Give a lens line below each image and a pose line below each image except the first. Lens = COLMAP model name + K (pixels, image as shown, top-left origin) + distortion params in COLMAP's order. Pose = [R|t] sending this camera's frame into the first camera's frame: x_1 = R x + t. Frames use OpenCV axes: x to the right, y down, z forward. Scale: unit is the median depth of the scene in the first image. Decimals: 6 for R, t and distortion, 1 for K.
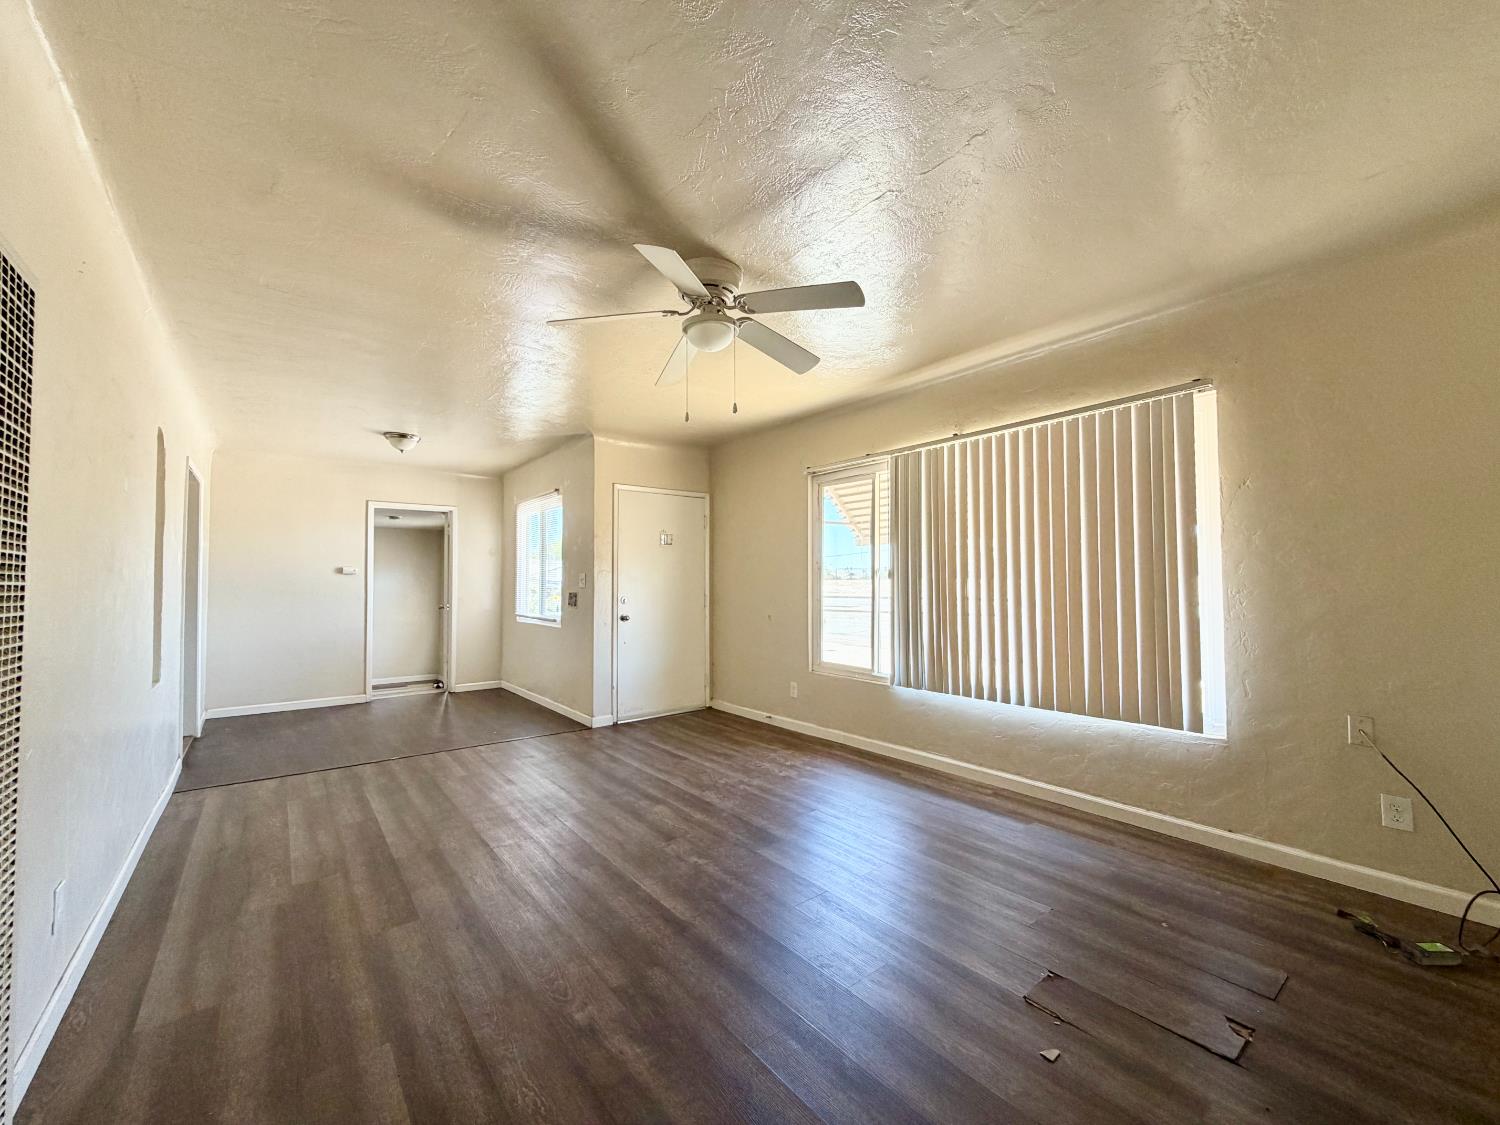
lens RADIAL K [[599.7, 0, 748.3], [0, 599.7, 563.0], [0, 0, 1]] dist [0.000553, 0.000224]
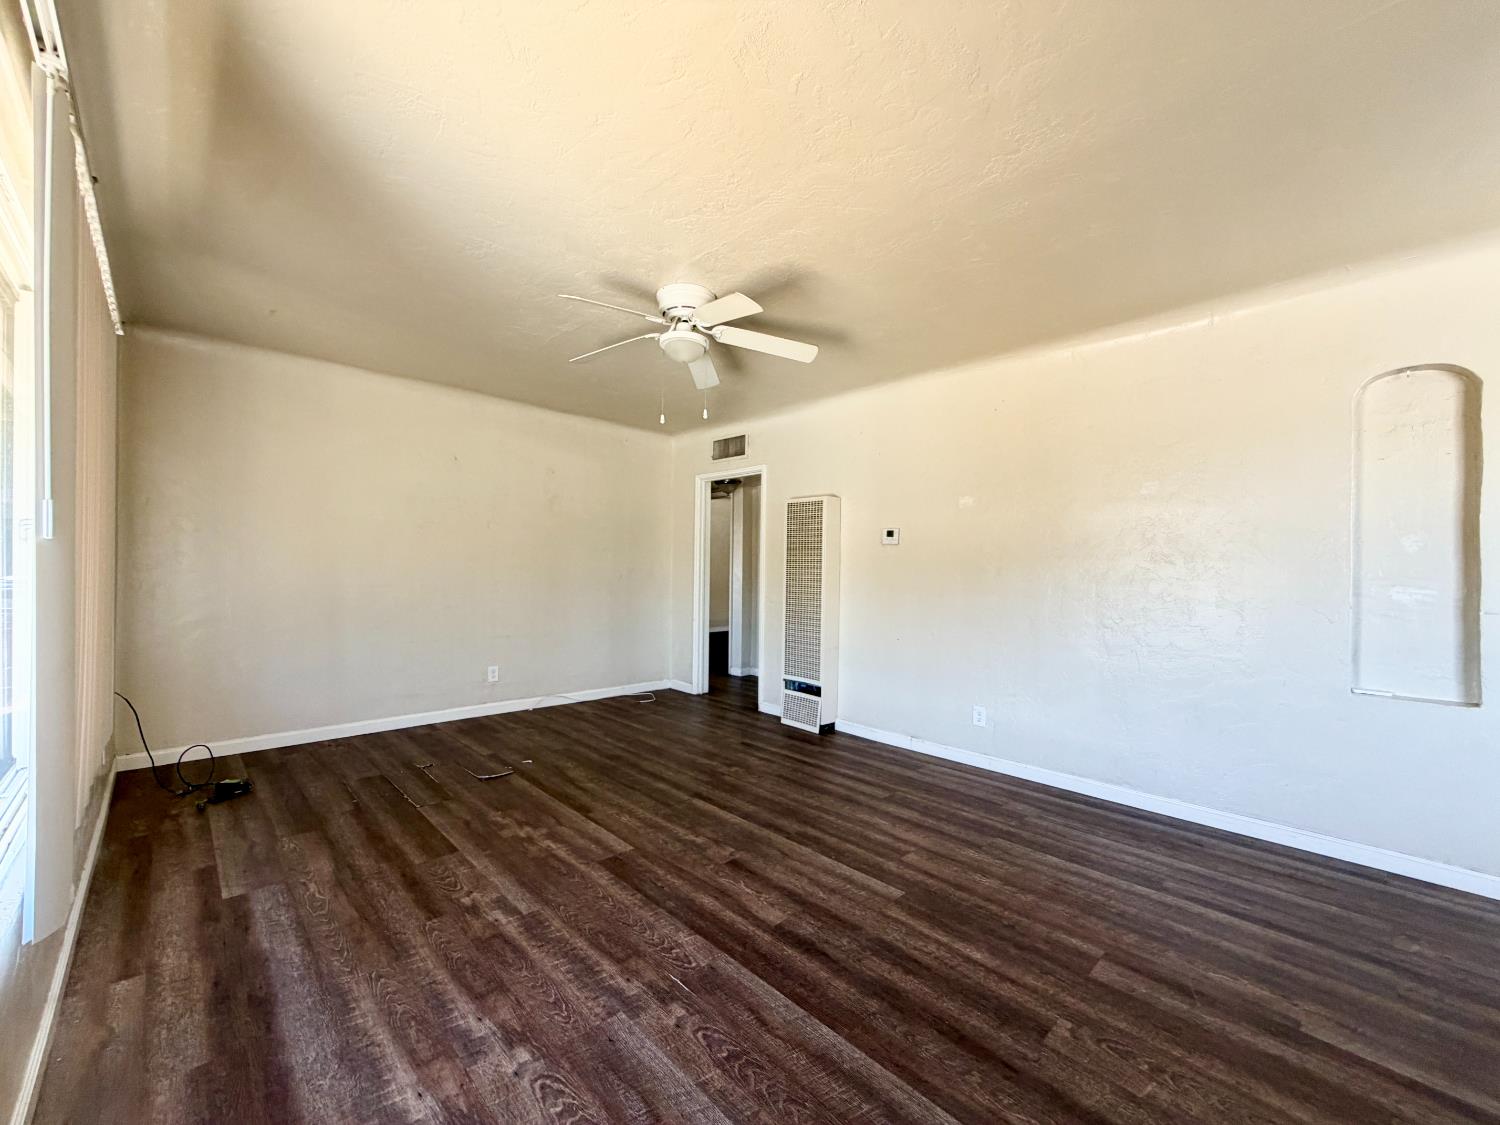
lens RADIAL K [[599.7, 0, 748.3], [0, 599.7, 563.0], [0, 0, 1]] dist [0.000553, 0.000224]
pose [[-0.995009, -0.008477, -0.099420, -0.058329], [-0.004515, 0.999189, -0.040001, 0.061907], [0.099678, -0.039353, -0.994241, 1.709092]]
